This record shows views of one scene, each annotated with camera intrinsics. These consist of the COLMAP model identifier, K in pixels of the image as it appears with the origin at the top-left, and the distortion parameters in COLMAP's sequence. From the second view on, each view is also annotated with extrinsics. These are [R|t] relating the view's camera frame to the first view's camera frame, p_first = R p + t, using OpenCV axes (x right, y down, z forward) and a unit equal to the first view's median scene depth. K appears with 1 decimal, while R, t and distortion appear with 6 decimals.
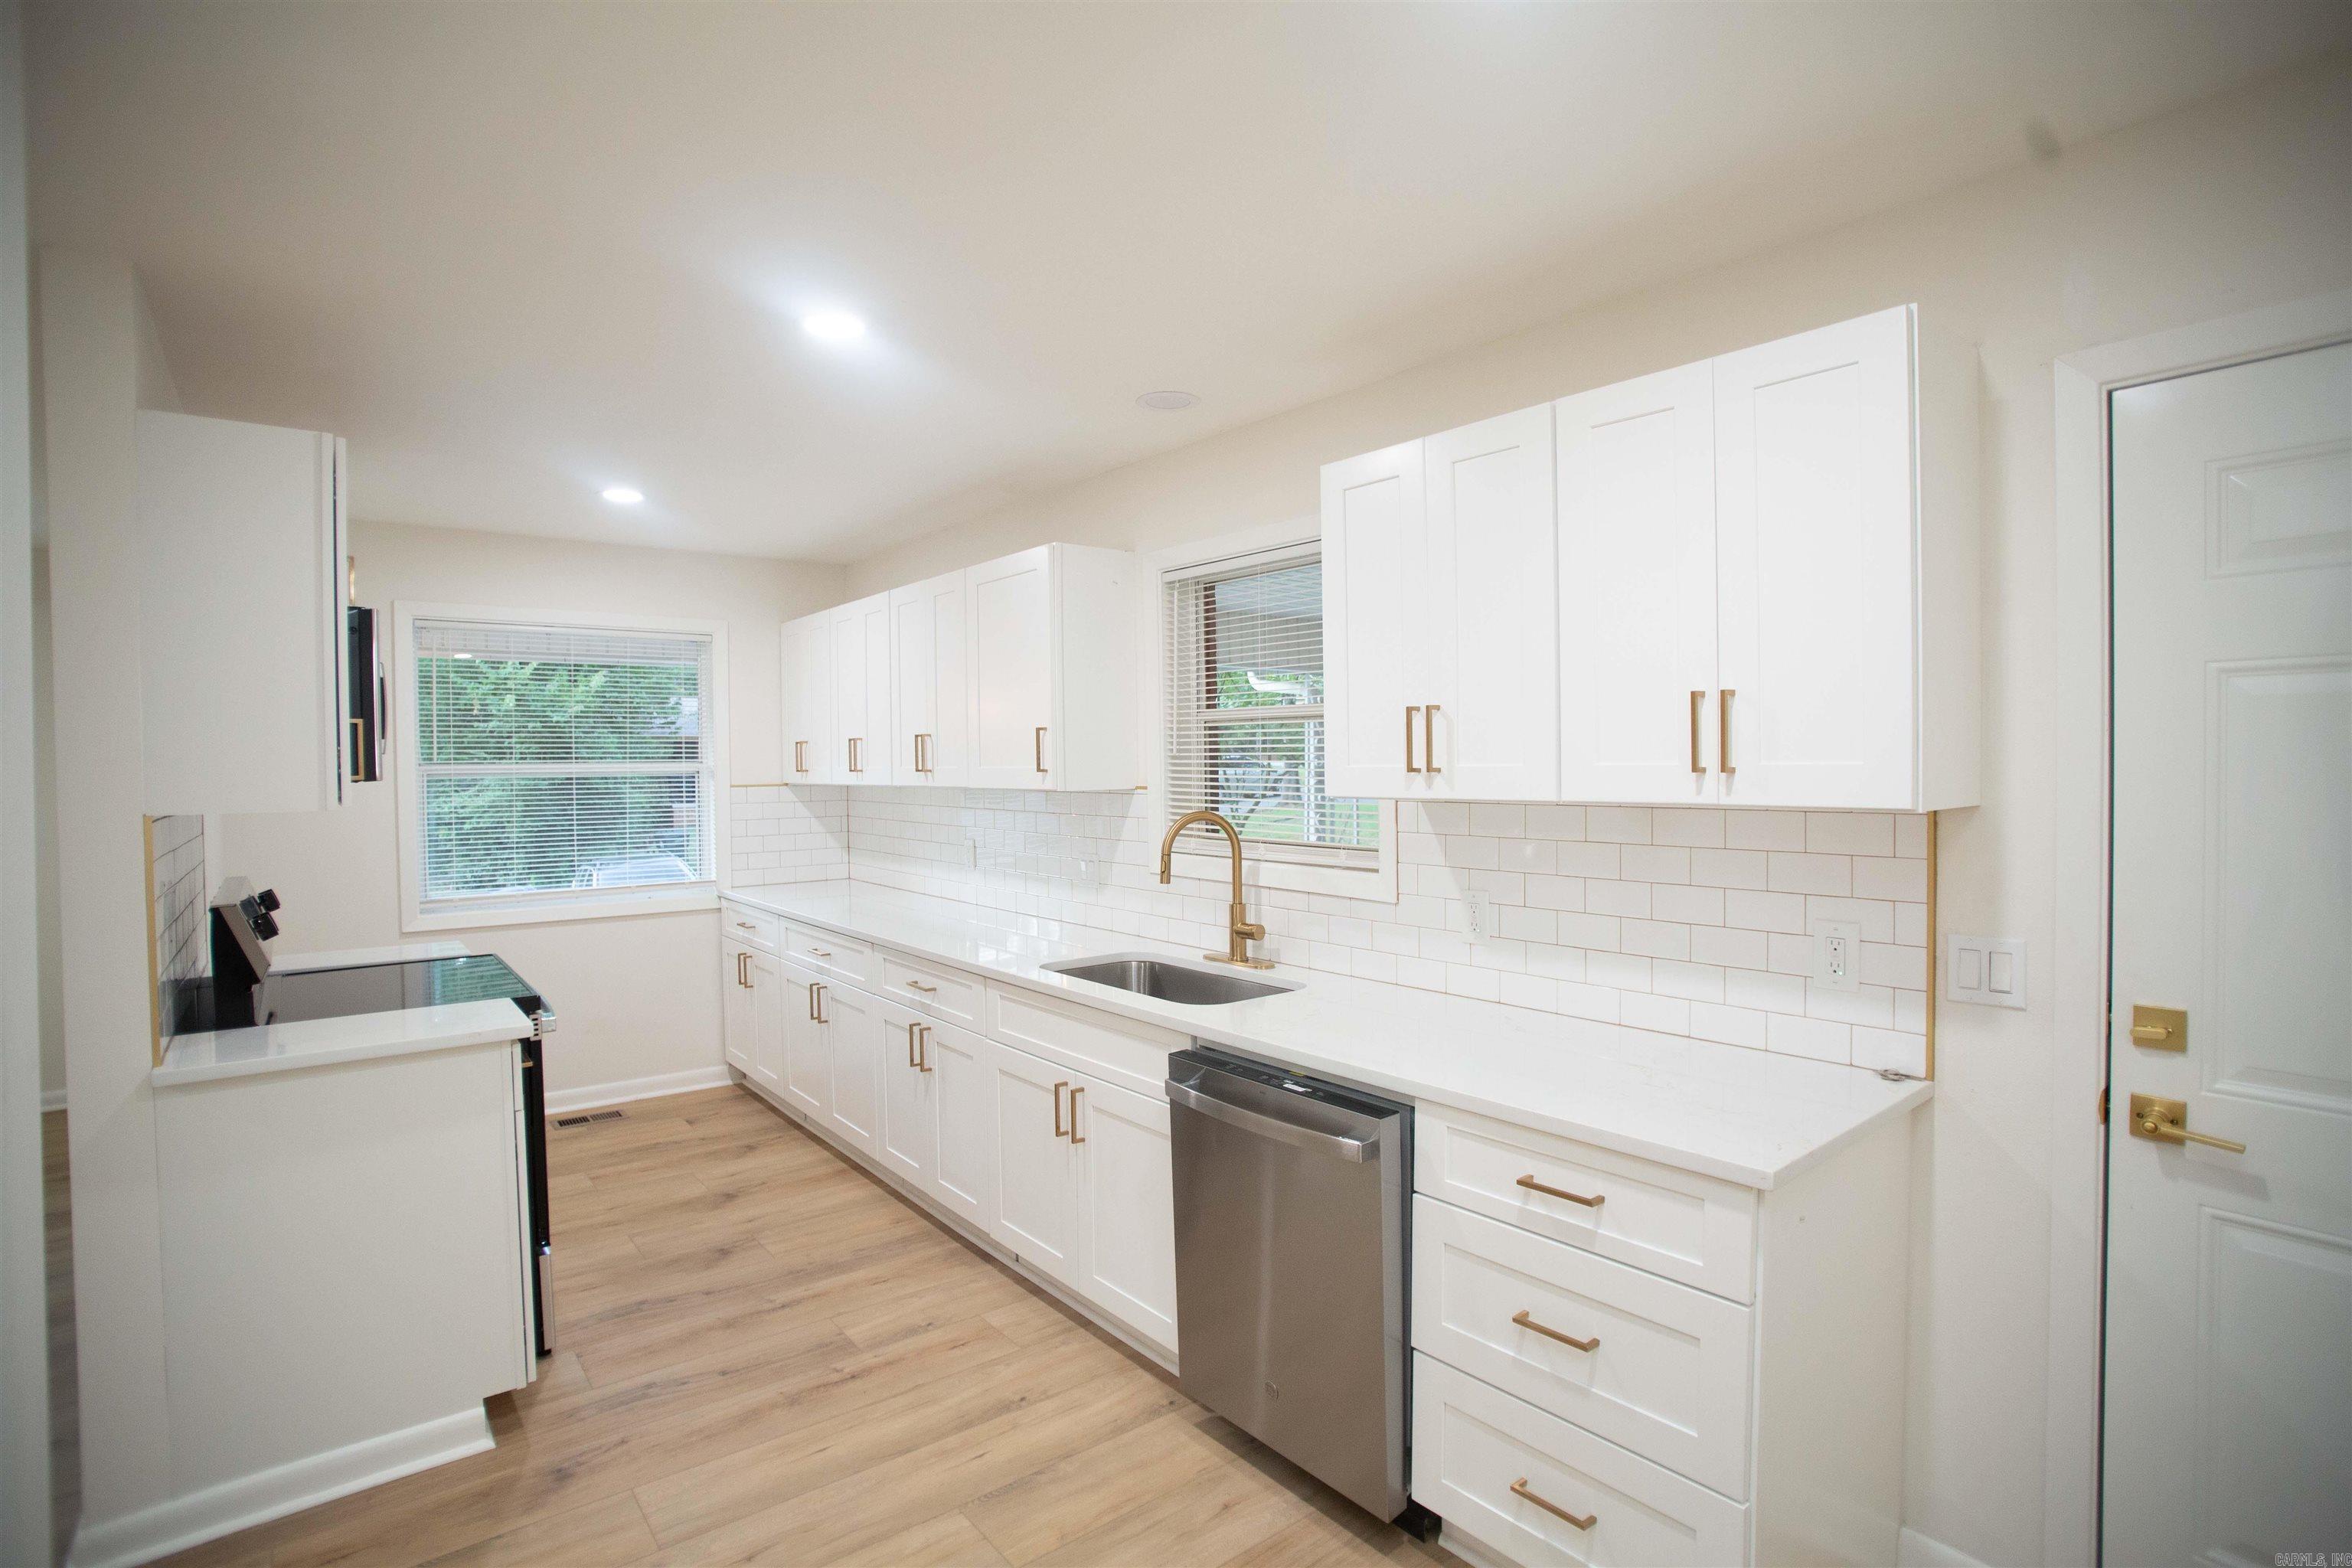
lens RADIAL K [[1150.8, 0, 1184.2], [0, 1150.8, 780.1], [0, 0, 1]] dist [-0.059833, 0.018168]
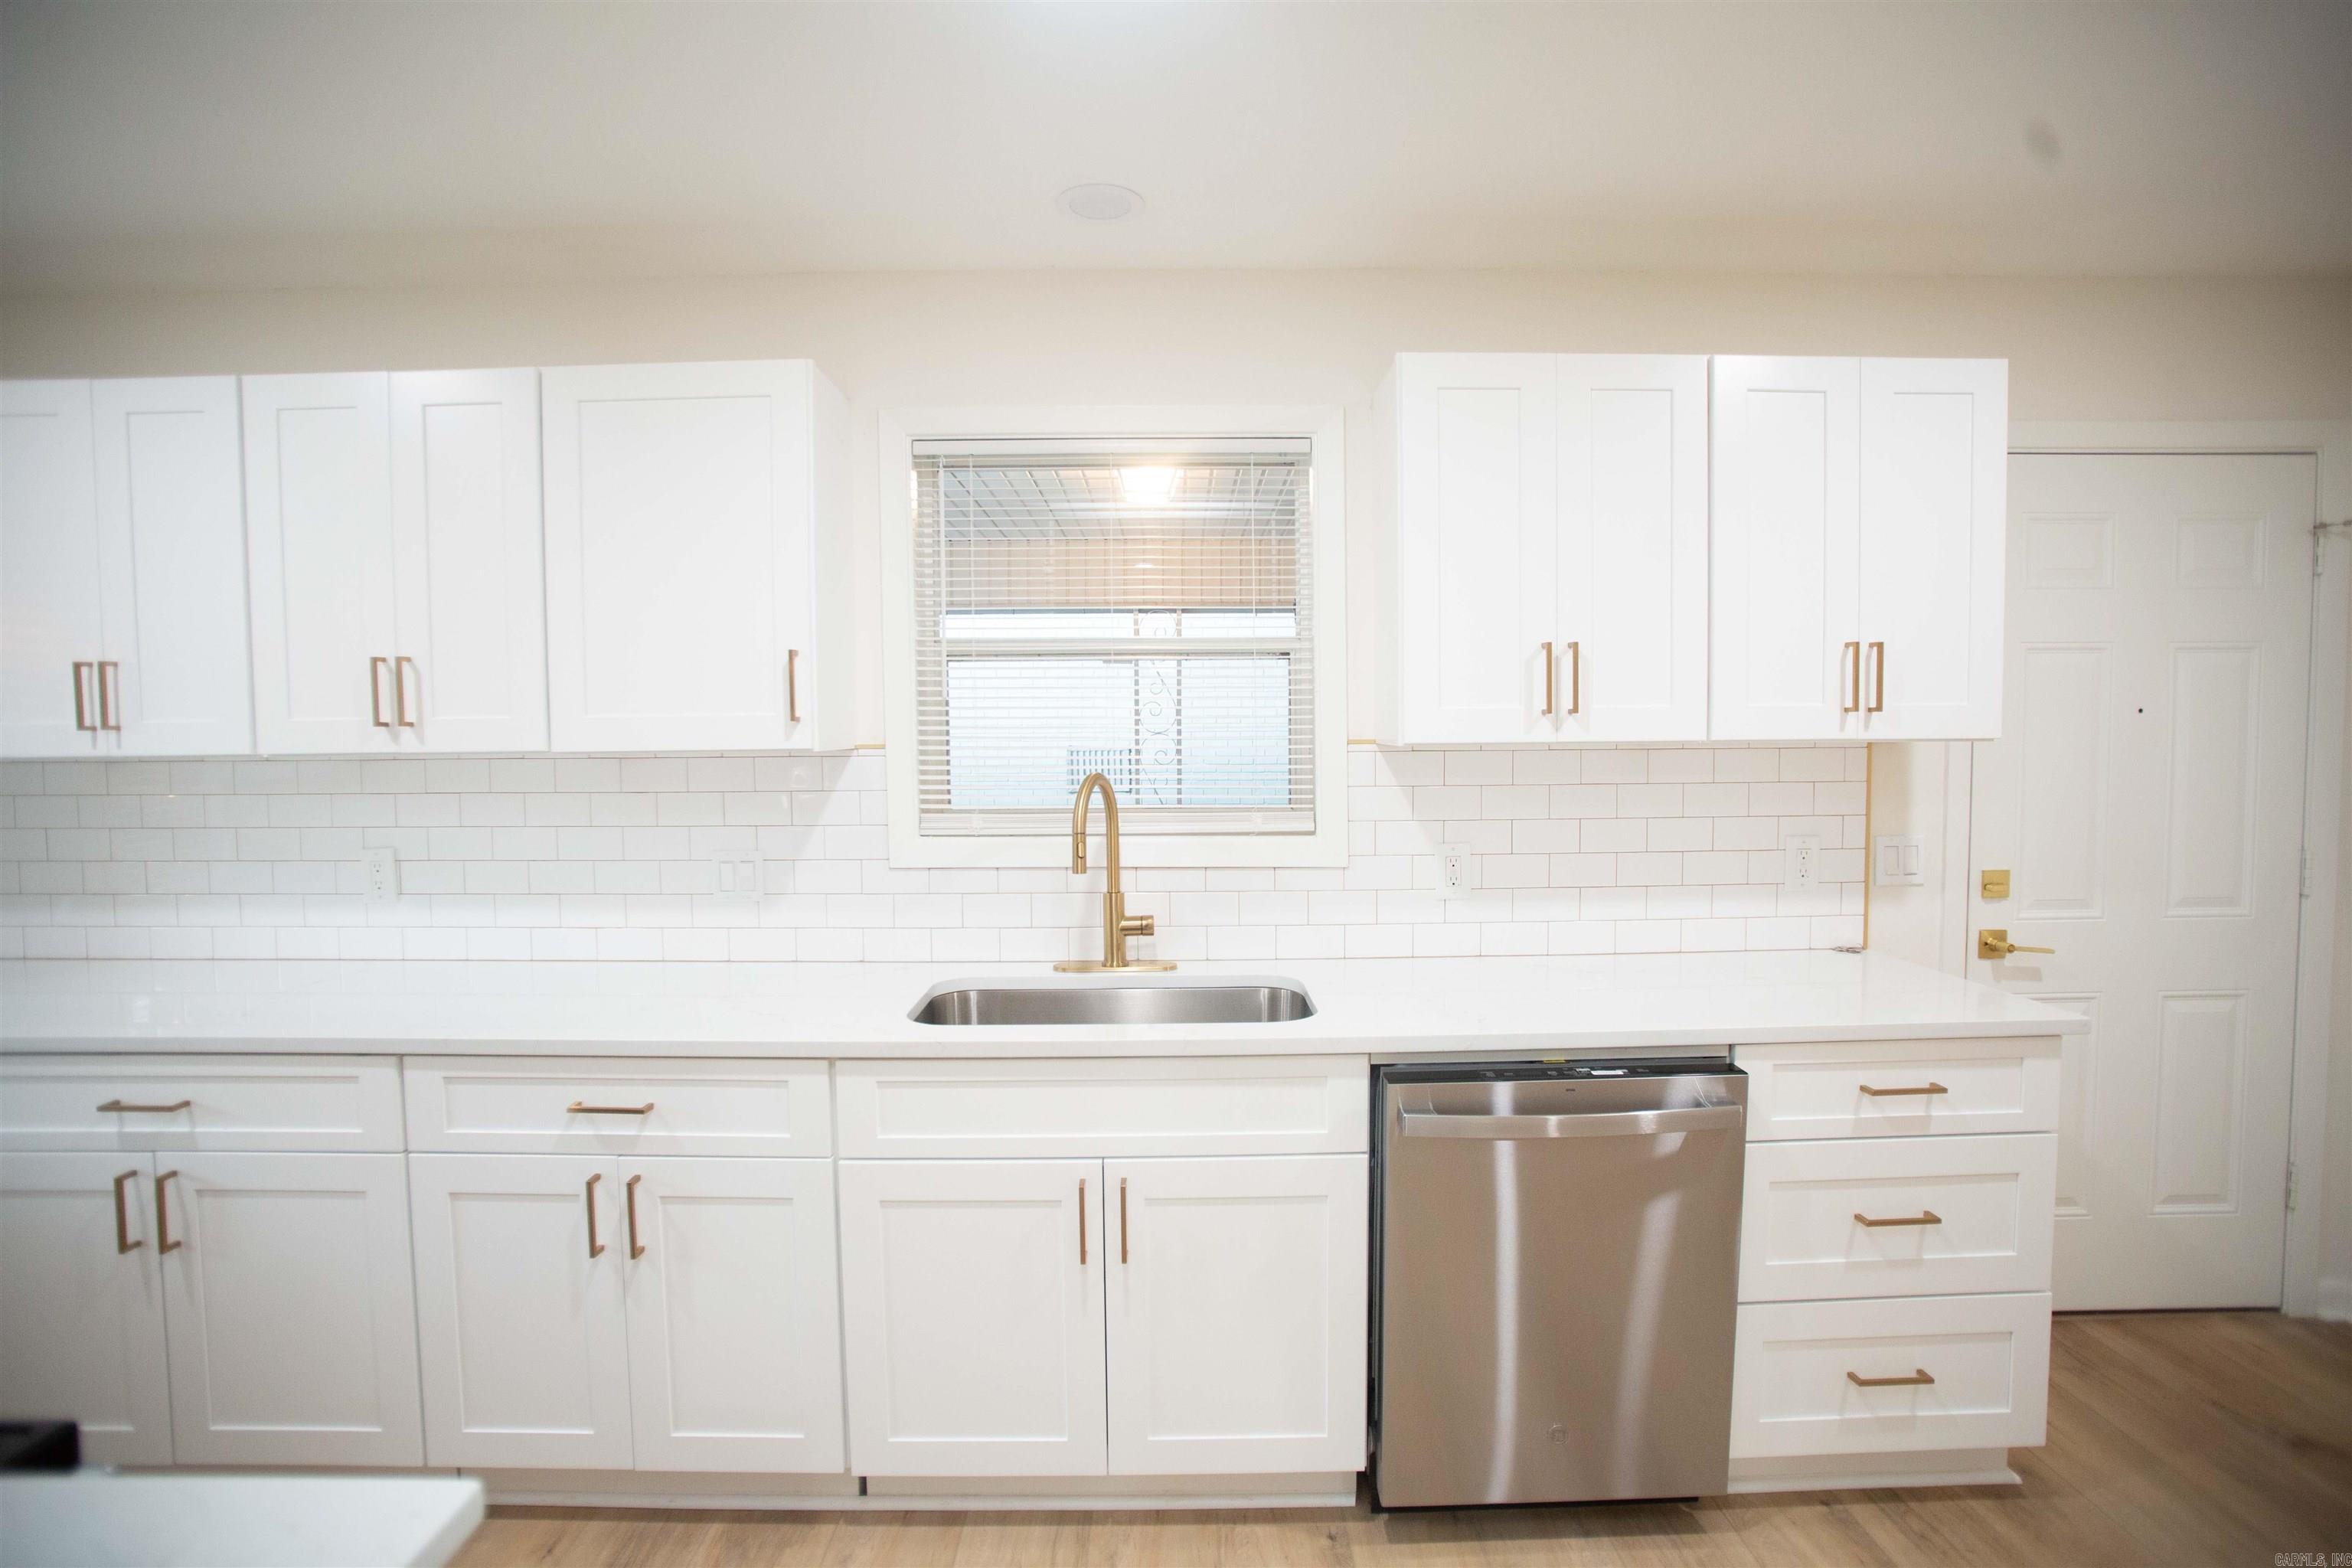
lens RADIAL K [[1150.8, 0, 1172.7], [0, 1150.8, 775.3], [0, 0, 1]] dist [-0.059833, 0.018168]
pose [[0.621550, -0.027698, 0.782885, -0.677798], [0.016120, 0.999615, 0.022568, 0.016228], [-0.783209, -0.001407, 0.621757, 0.630163]]
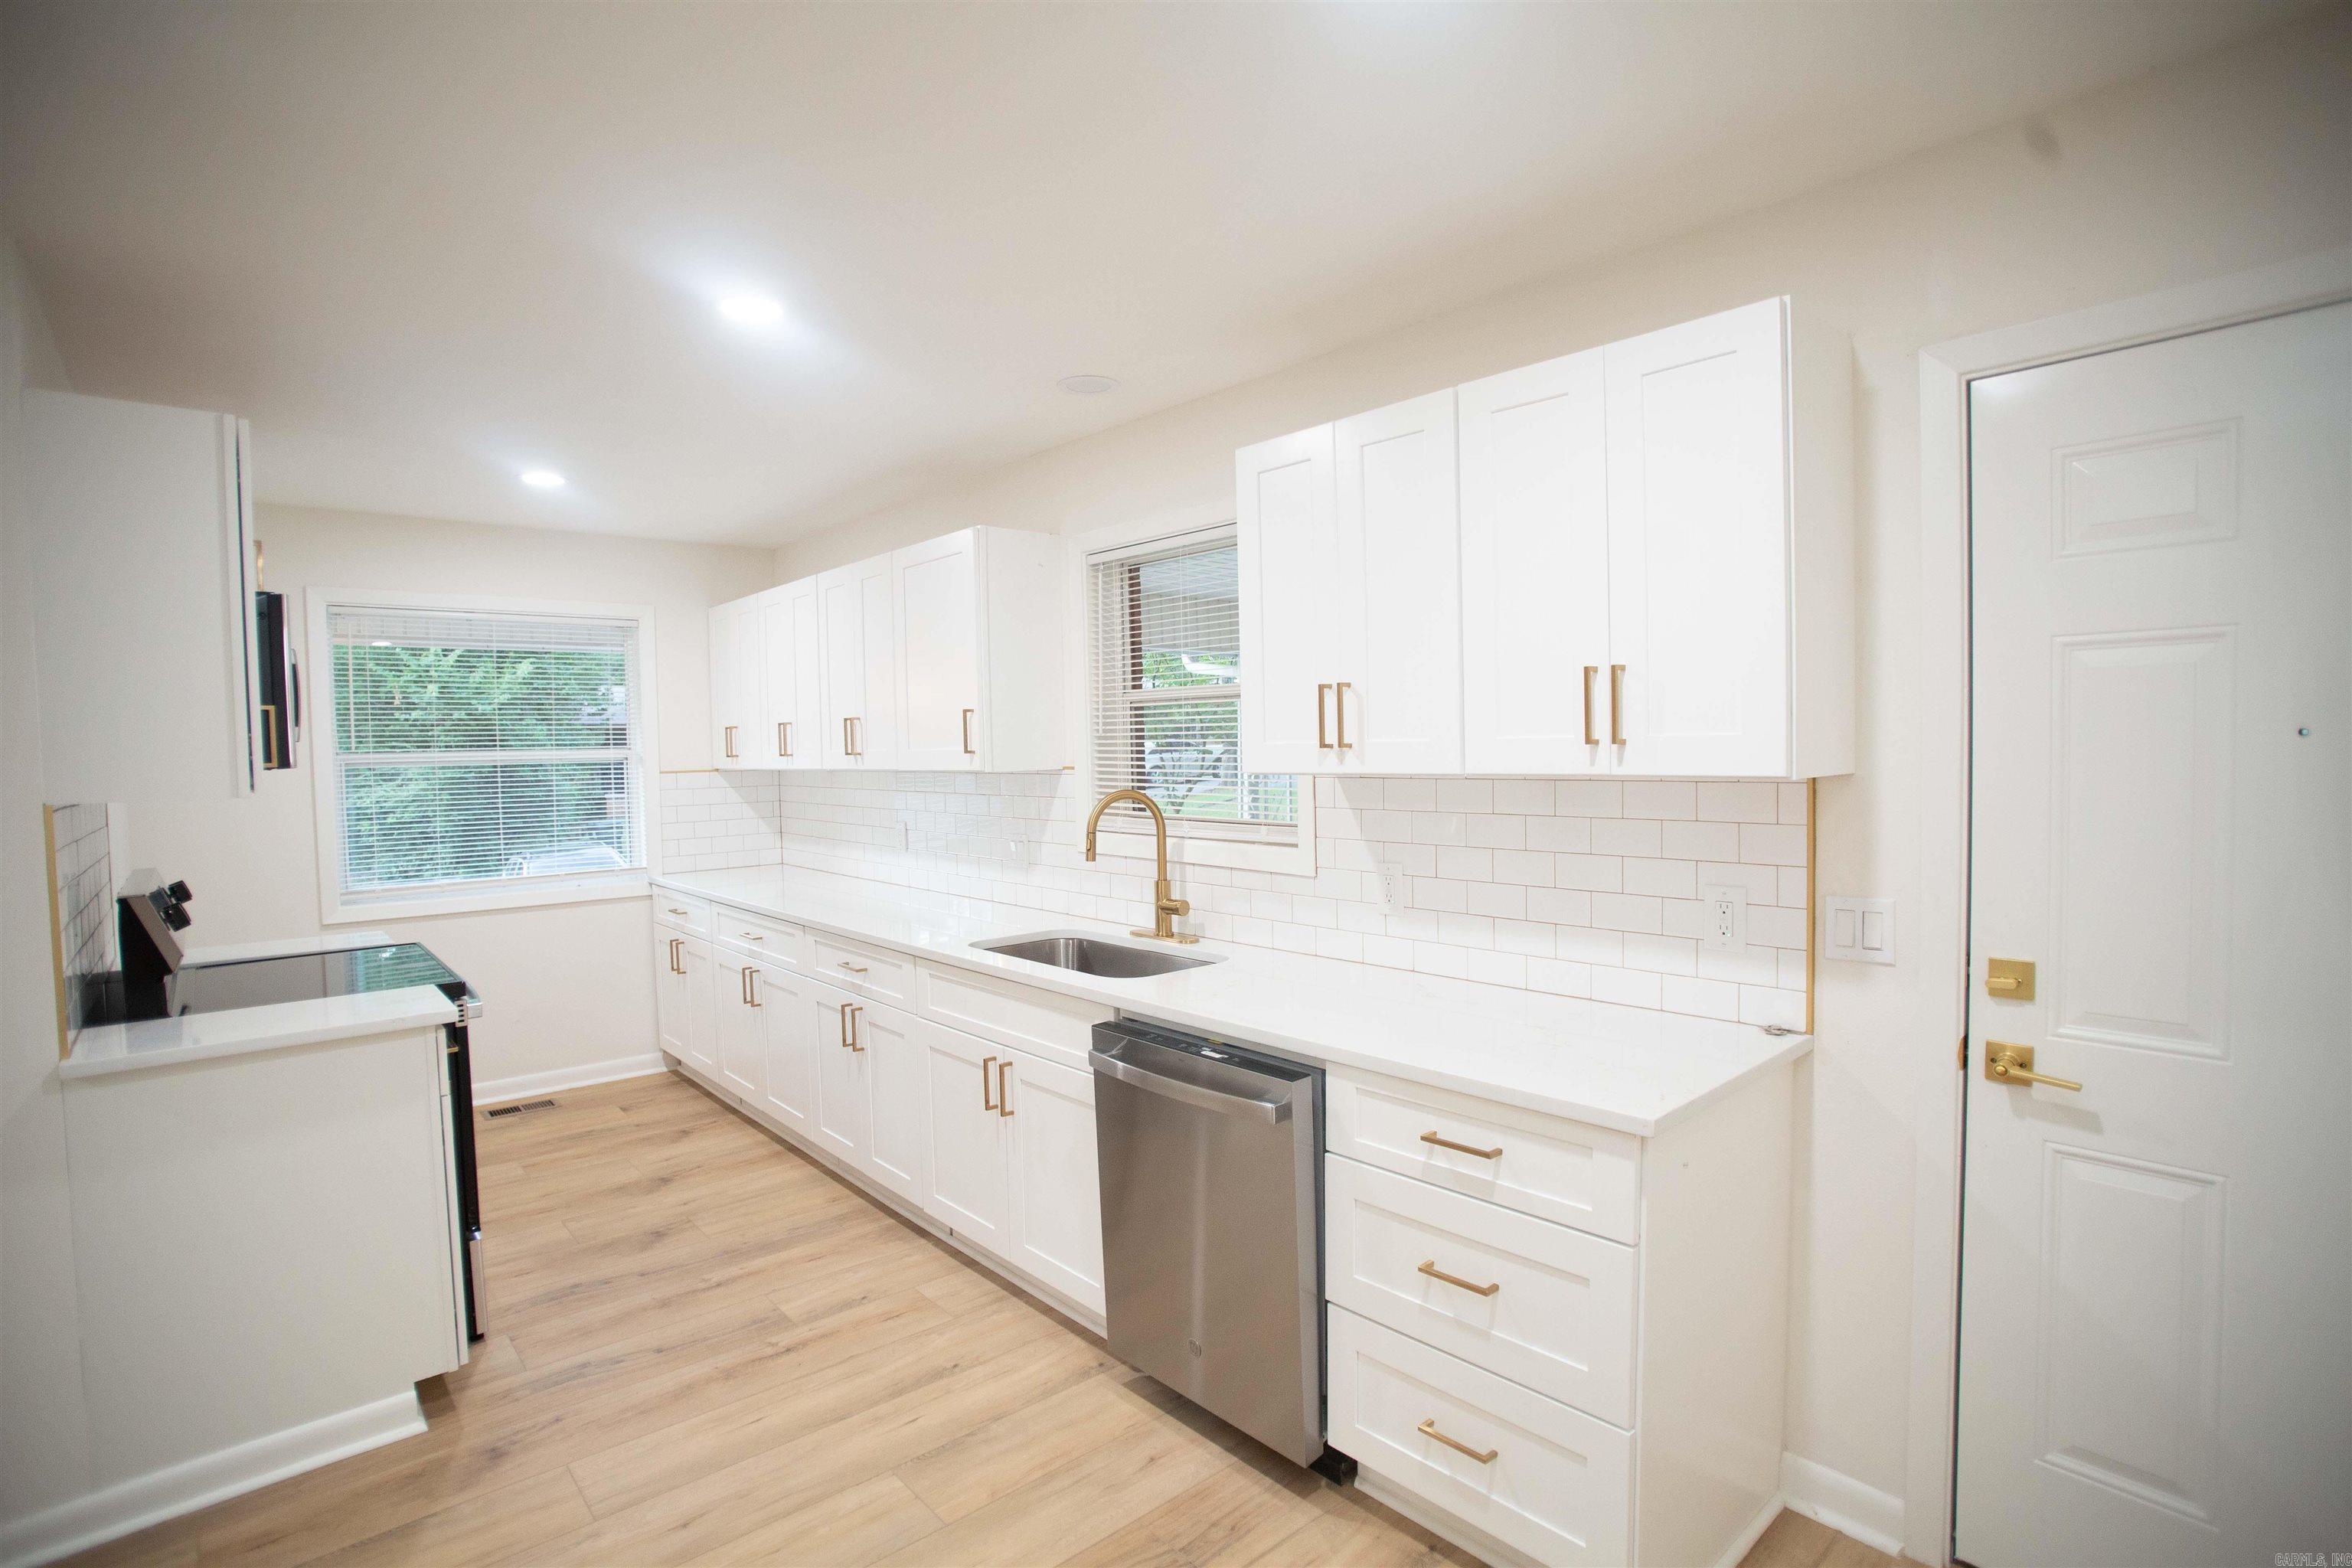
lens RADIAL K [[1150.8, 0, 1183.9], [0, 1150.8, 787.2], [0, 0, 1]] dist [-0.059833, 0.018168]
pose [[0.998722, -0.011119, 0.049302, 0.019814], [0.010109, 0.999735, 0.020682, 0.005248], [-0.049519, -0.020157, 0.998570, -0.023550]]
